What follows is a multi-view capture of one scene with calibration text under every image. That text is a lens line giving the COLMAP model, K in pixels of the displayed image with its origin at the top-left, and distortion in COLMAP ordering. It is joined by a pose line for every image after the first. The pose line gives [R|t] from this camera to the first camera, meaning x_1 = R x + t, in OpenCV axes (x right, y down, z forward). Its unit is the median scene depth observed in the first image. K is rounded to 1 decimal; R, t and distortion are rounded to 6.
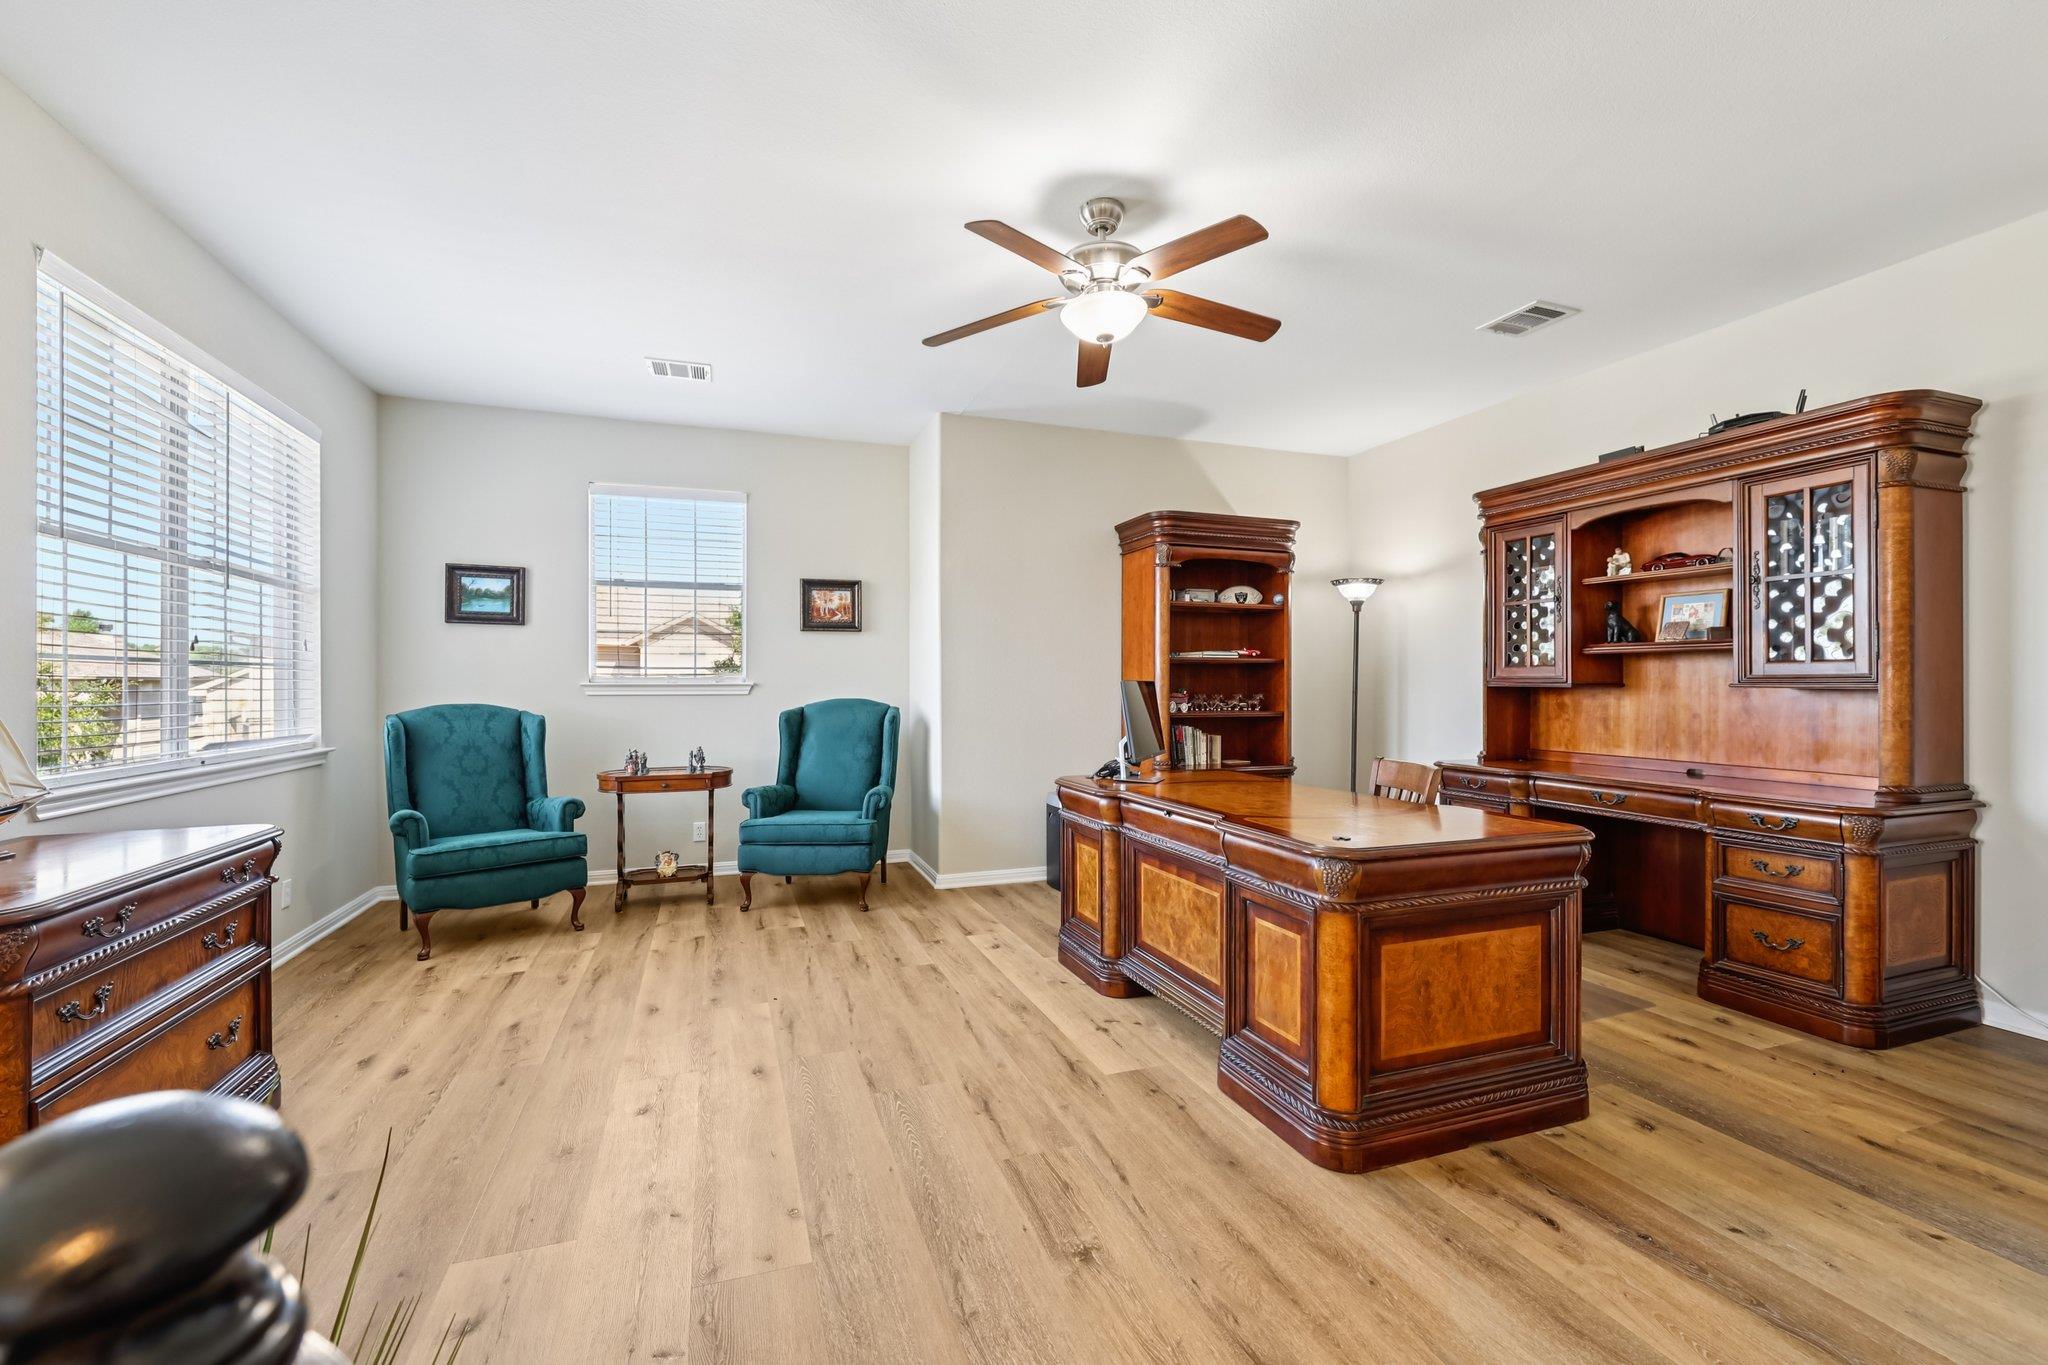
lens RADIAL K [[860.6, 0, 1026.2], [0, 860.6, 688.8], [0, 0, 1]] dist [-0.003822, 0.001677]
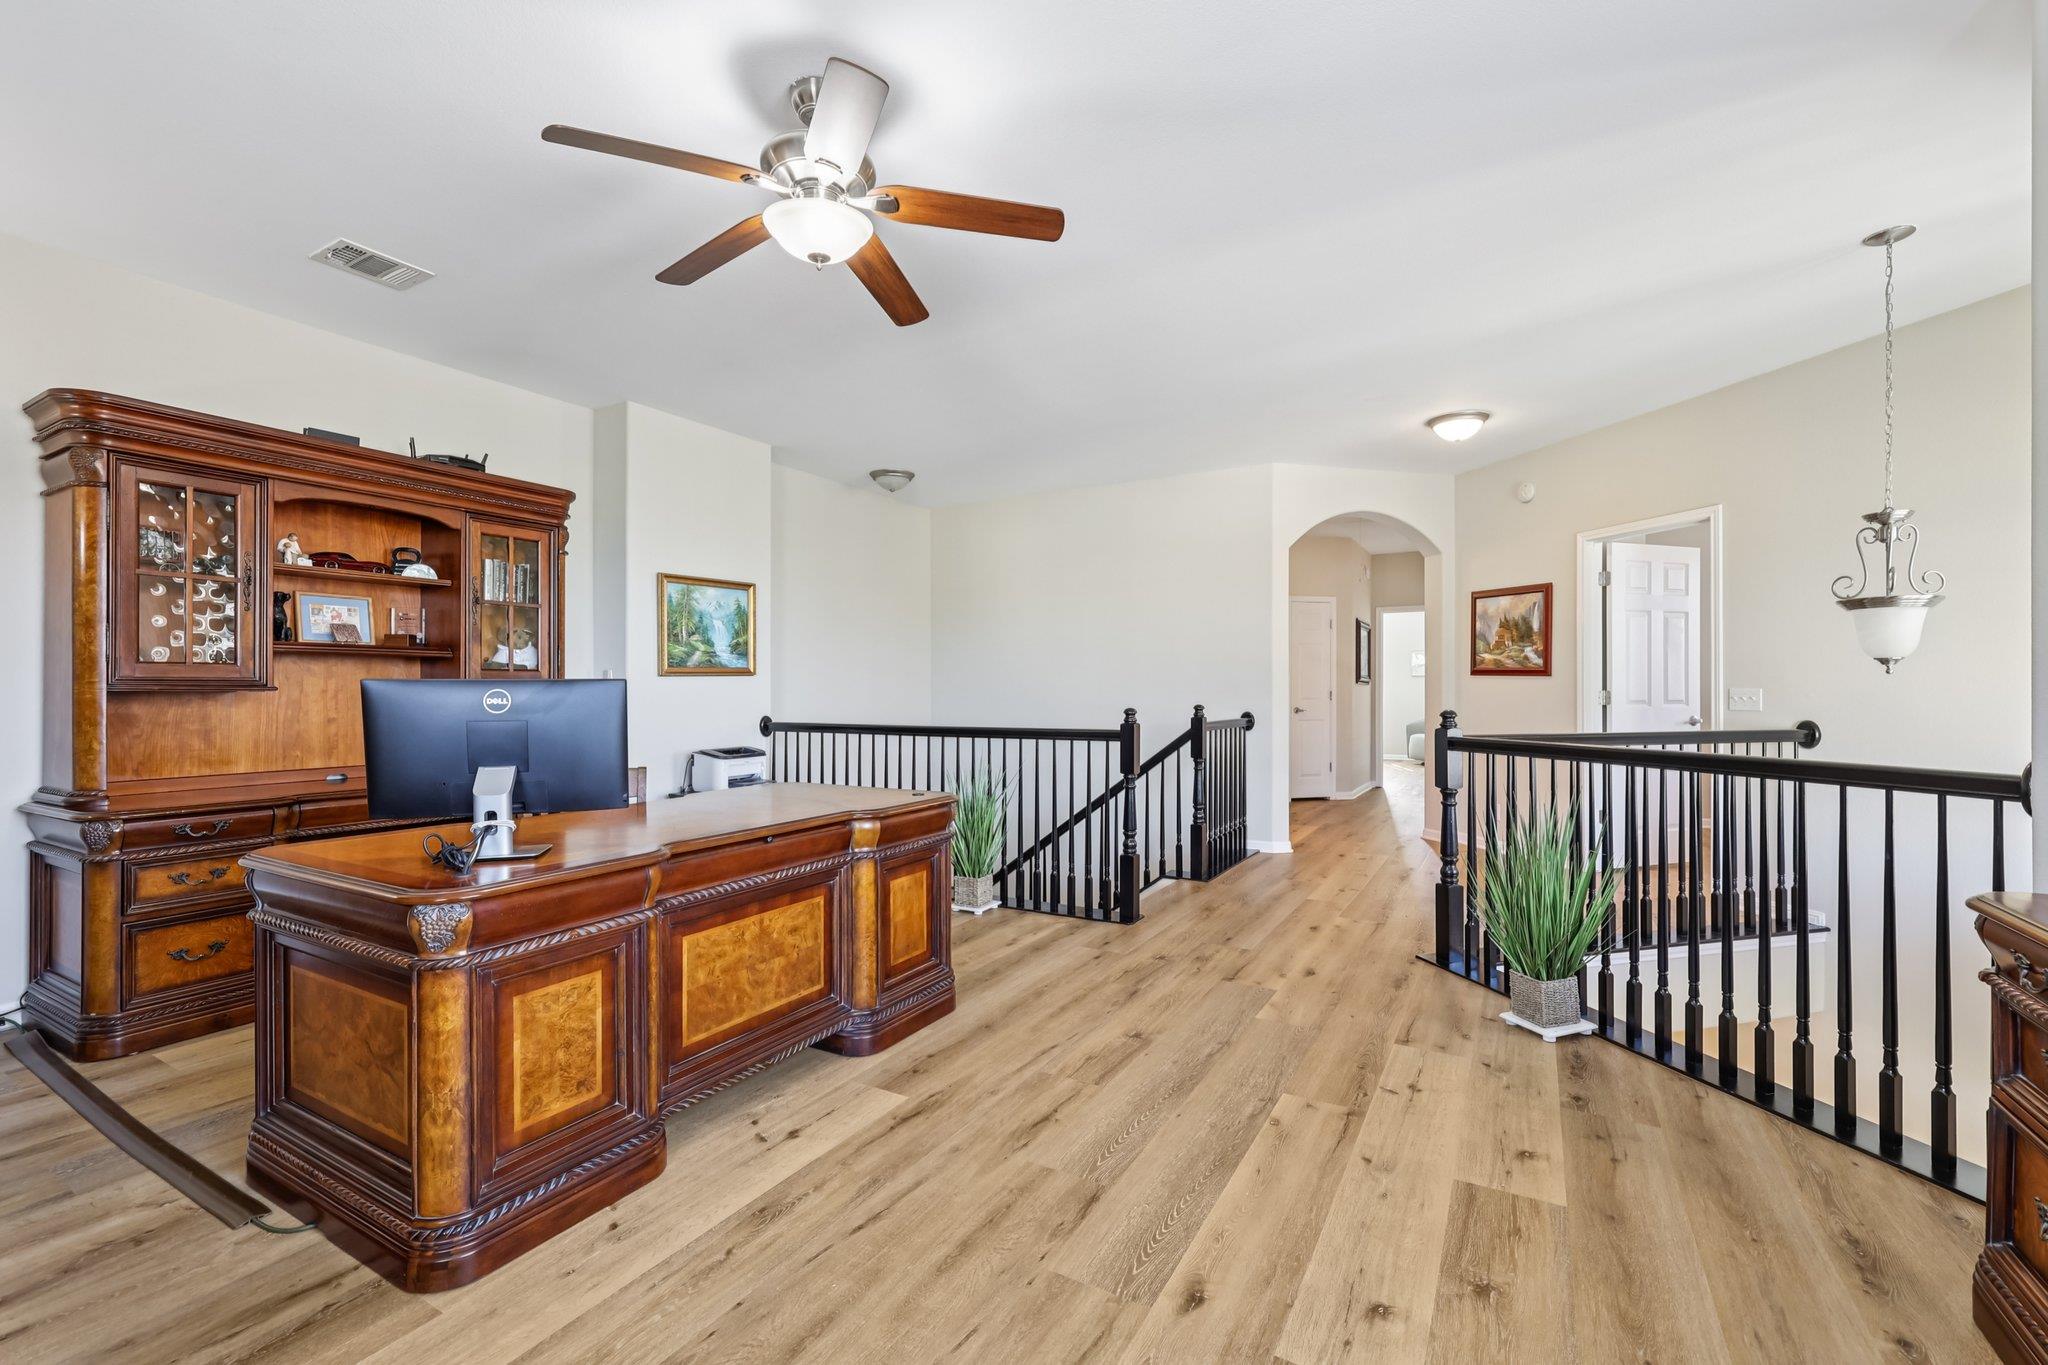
lens RADIAL K [[860.6, 0, 1033.2], [0, 860.6, 686.5], [0, 0, 1]] dist [-0.003822, 0.001677]
pose [[-0.644896, 0.004504, 0.764257, -0.753285], [0.005859, 0.999982, -0.000949, -0.002406], [-0.764248, 0.003866, -0.644911, 1.568824]]
